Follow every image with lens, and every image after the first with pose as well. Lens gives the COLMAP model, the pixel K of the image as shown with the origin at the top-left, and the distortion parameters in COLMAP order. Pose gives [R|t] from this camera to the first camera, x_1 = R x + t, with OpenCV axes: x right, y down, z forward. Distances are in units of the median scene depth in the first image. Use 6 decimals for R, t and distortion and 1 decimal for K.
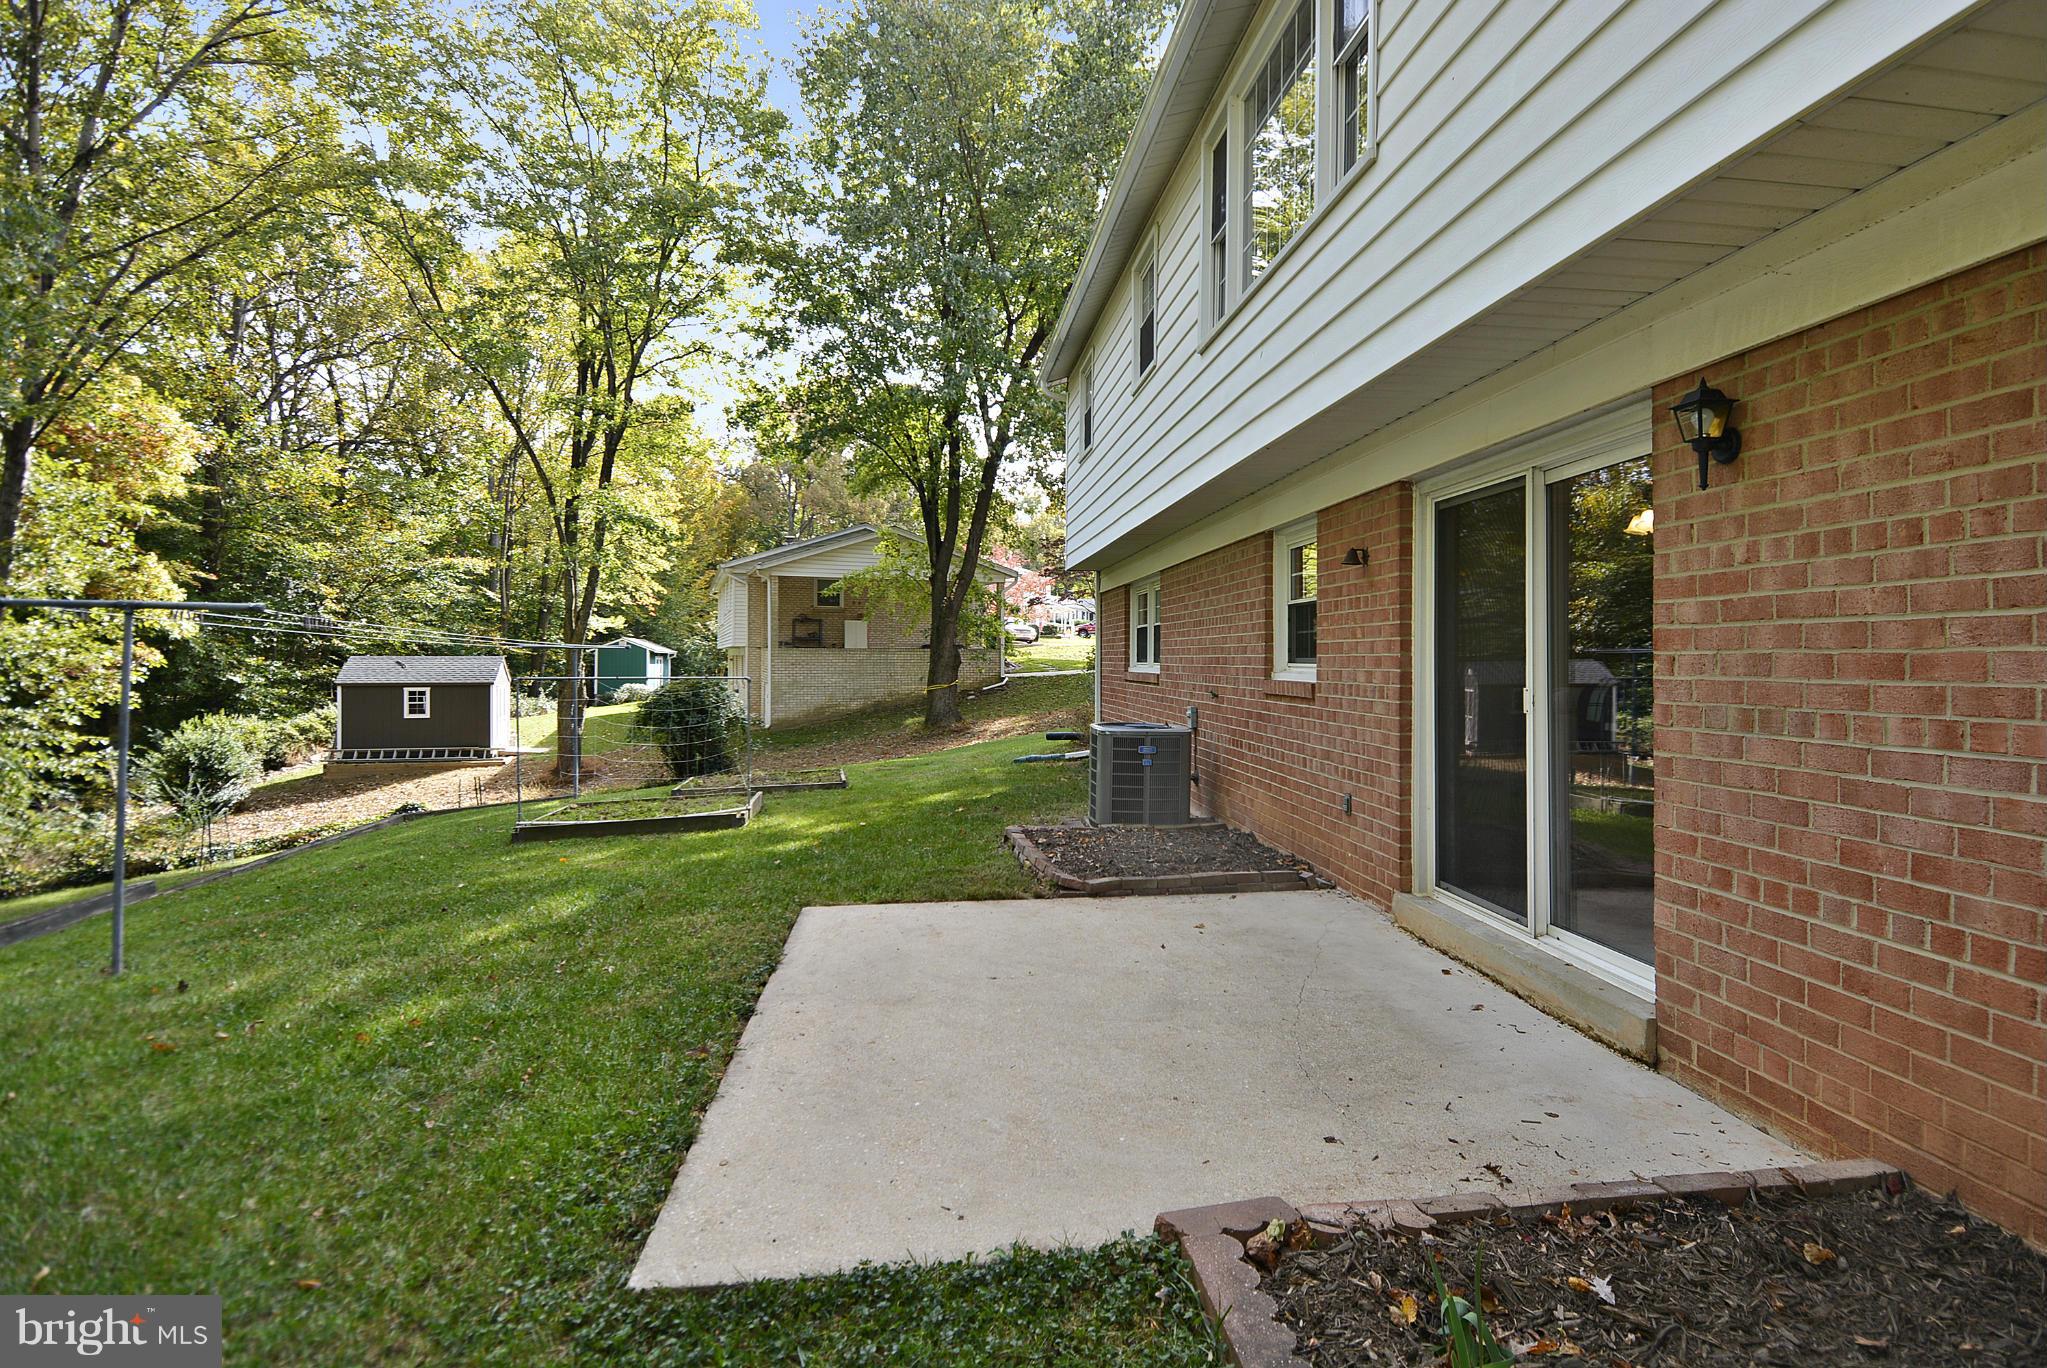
lens RADIAL K [[1101.7, 0, 1067.4], [0, 1101.7, 661.5], [0, 0, 1]] dist [0.100758, -0.108477]
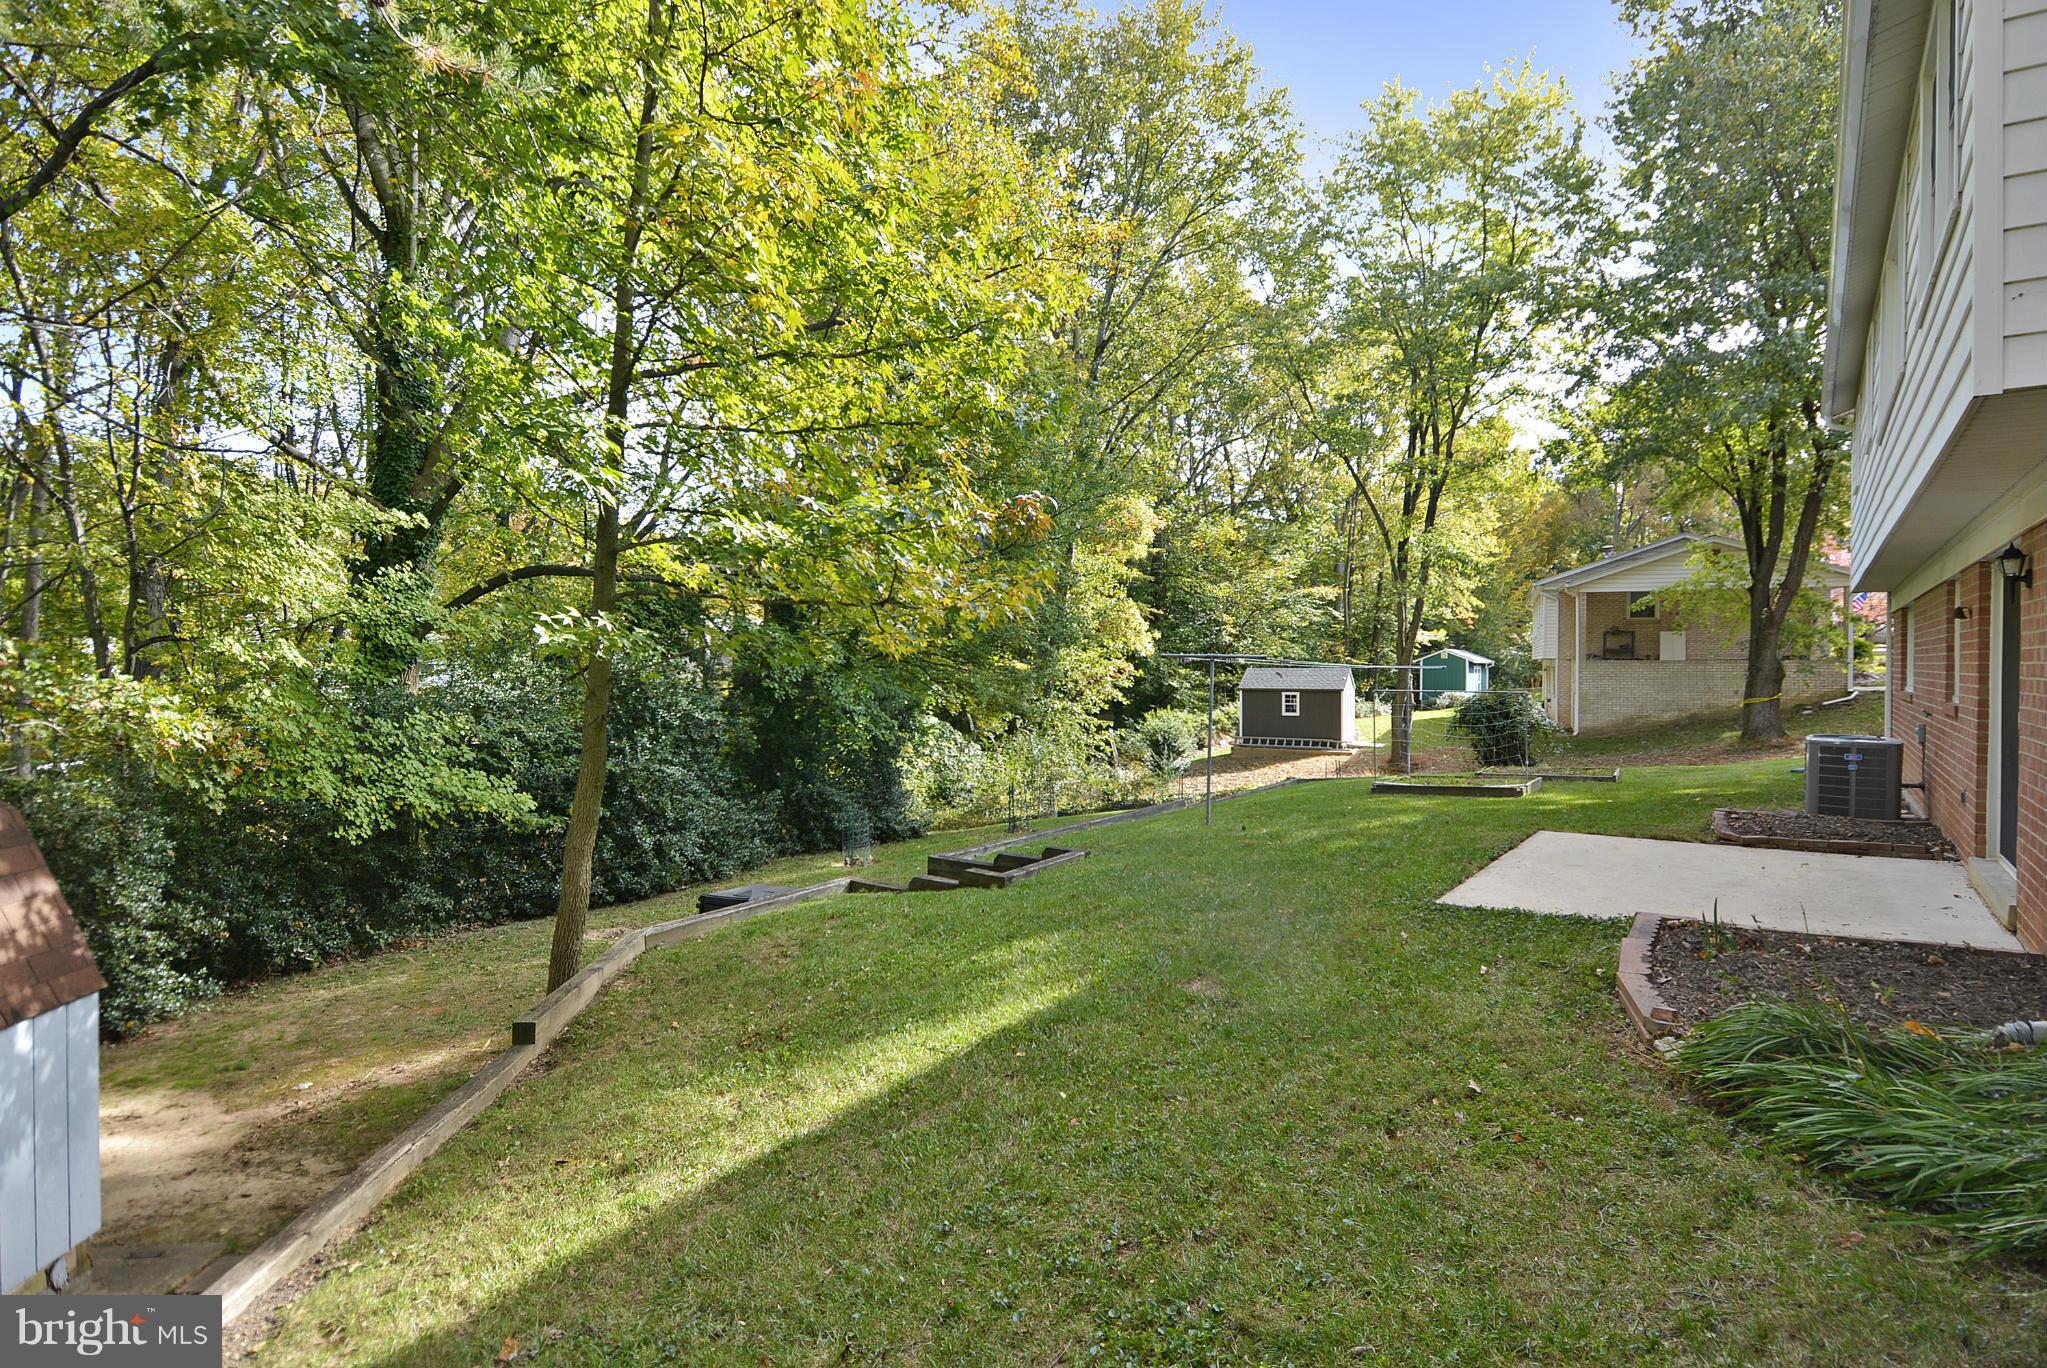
lens RADIAL K [[1101.7, 0, 1067.4], [0, 1101.7, 661.5], [0, 0, 1]] dist [0.100758, -0.108477]
pose [[0.760399, -0.002751, -0.649451, 0.062001], [-0.000884, 0.999986, -0.005272, -0.005573], [0.649456, 0.004583, 0.760386, -0.148110]]
